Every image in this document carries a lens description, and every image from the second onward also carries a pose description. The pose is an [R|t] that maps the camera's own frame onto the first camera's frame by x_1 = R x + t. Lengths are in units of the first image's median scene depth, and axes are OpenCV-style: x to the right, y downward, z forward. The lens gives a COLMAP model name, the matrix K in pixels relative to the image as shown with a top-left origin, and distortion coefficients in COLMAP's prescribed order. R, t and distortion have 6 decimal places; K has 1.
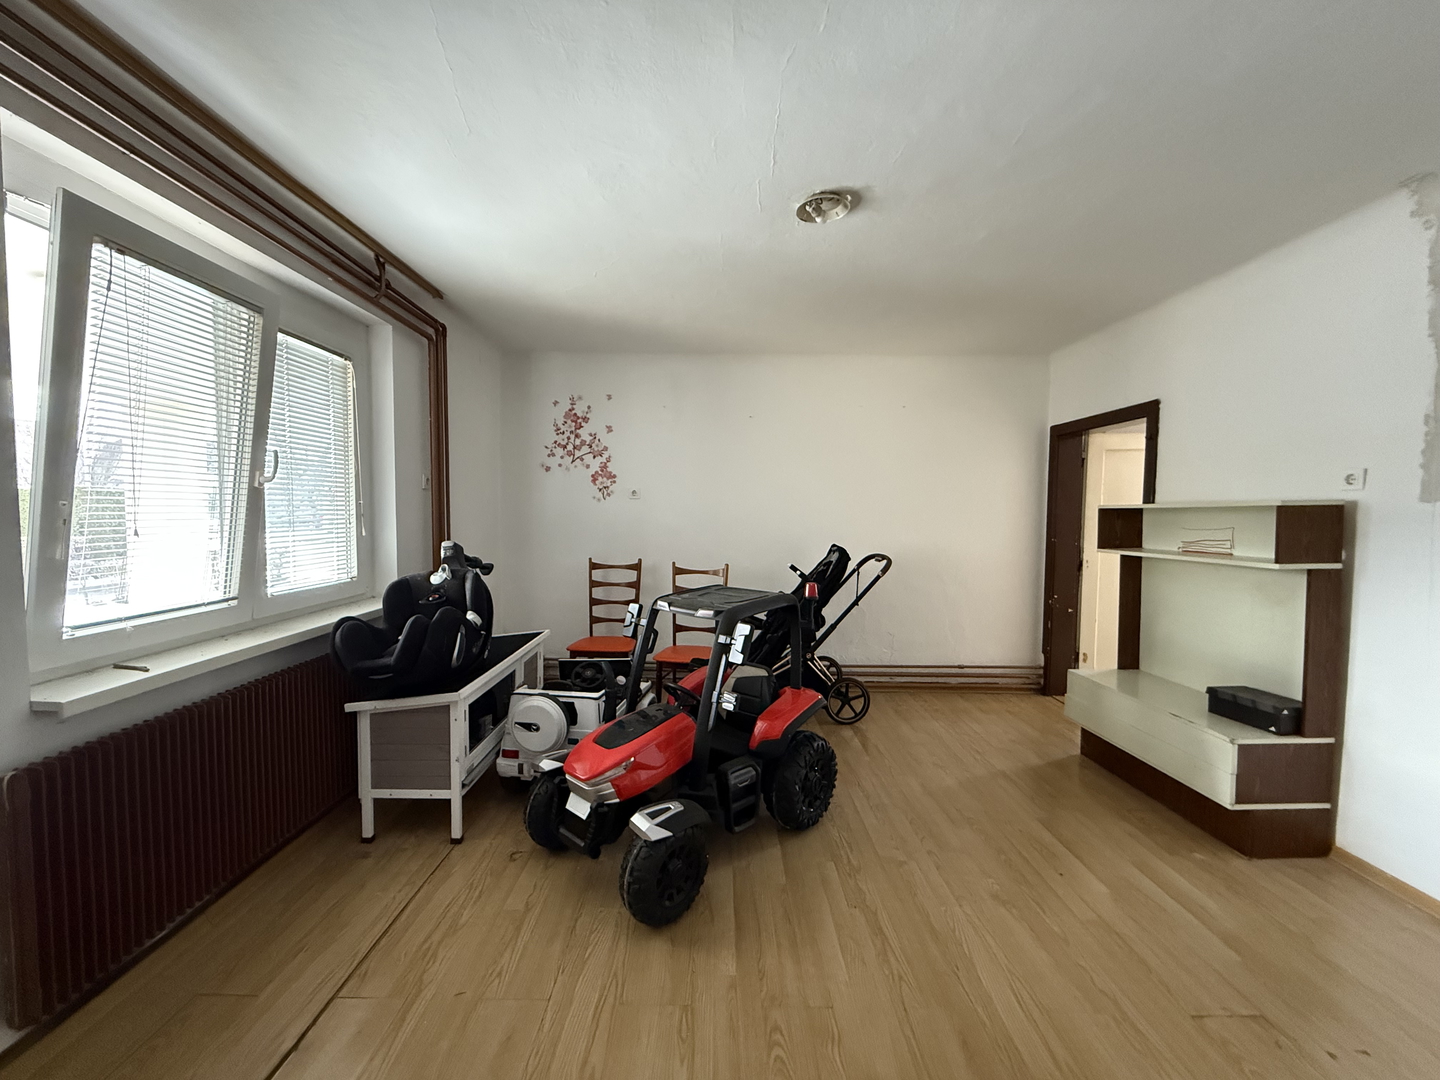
lens RADIAL K [[574.5, 0, 715.4], [0, 574.5, 540.6], [0, 0, 1]] dist [-0.000261, -0.000189]
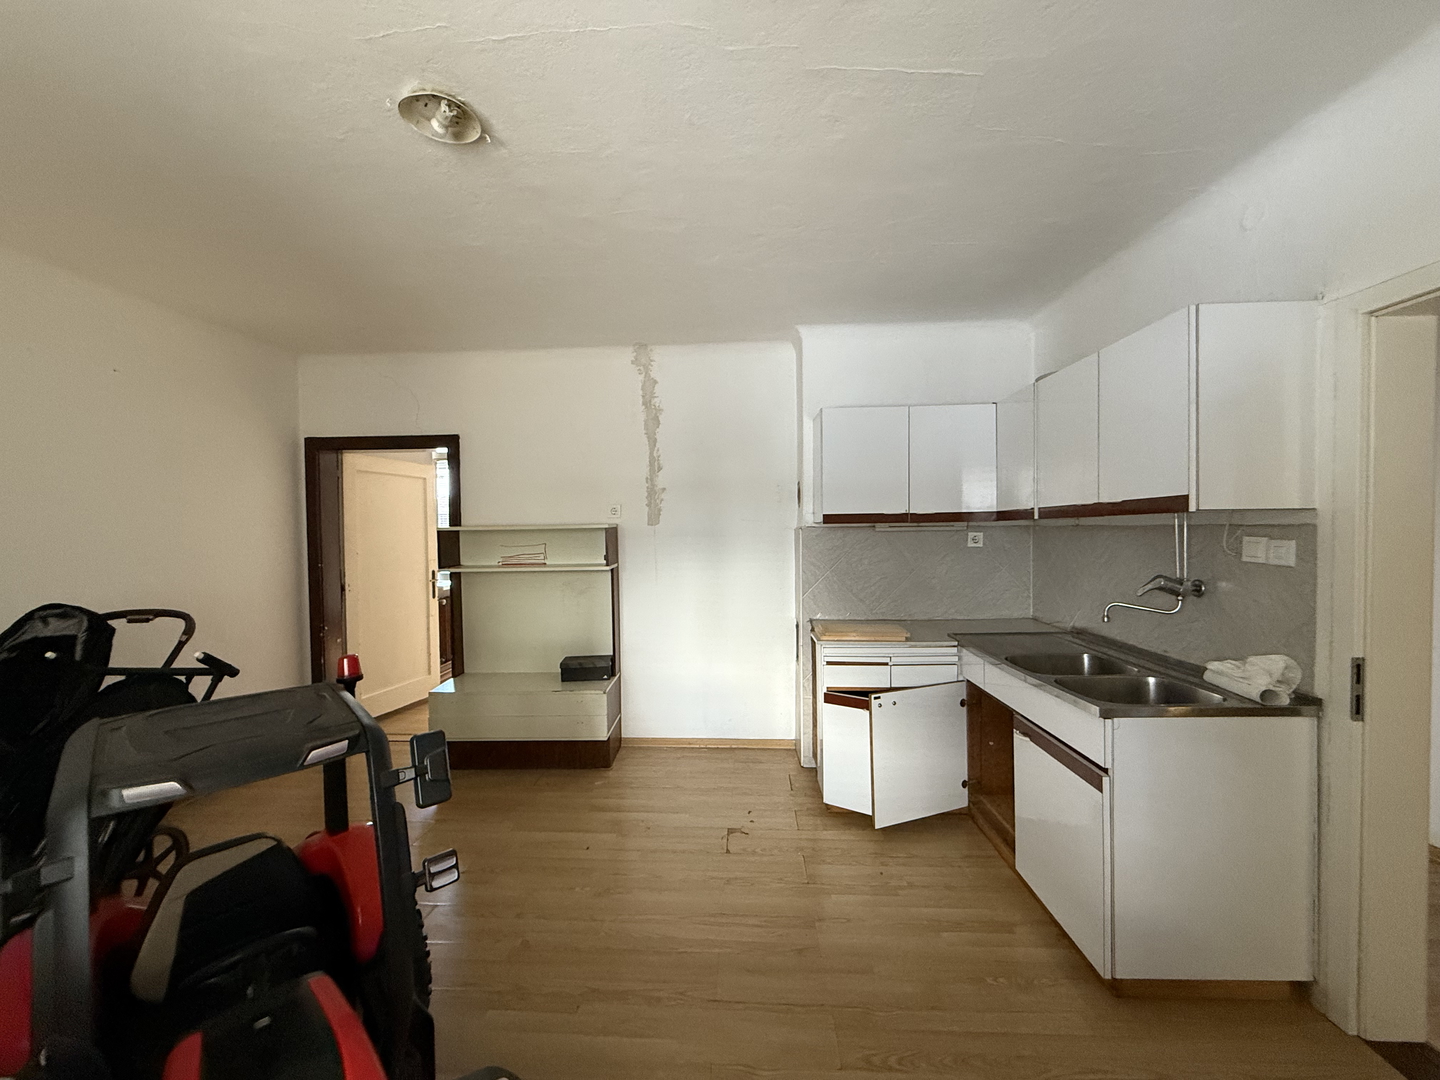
lens RADIAL K [[574.5, 0, 711.8], [0, 574.5, 539.6], [0, 0, 1]] dist [-0.000261, -0.000189]
pose [[0.051083, -0.028557, 0.998286, -0.422504], [0.060510, 0.997843, 0.025448, -0.042623], [-0.996860, 0.059106, 0.052701, 0.532983]]
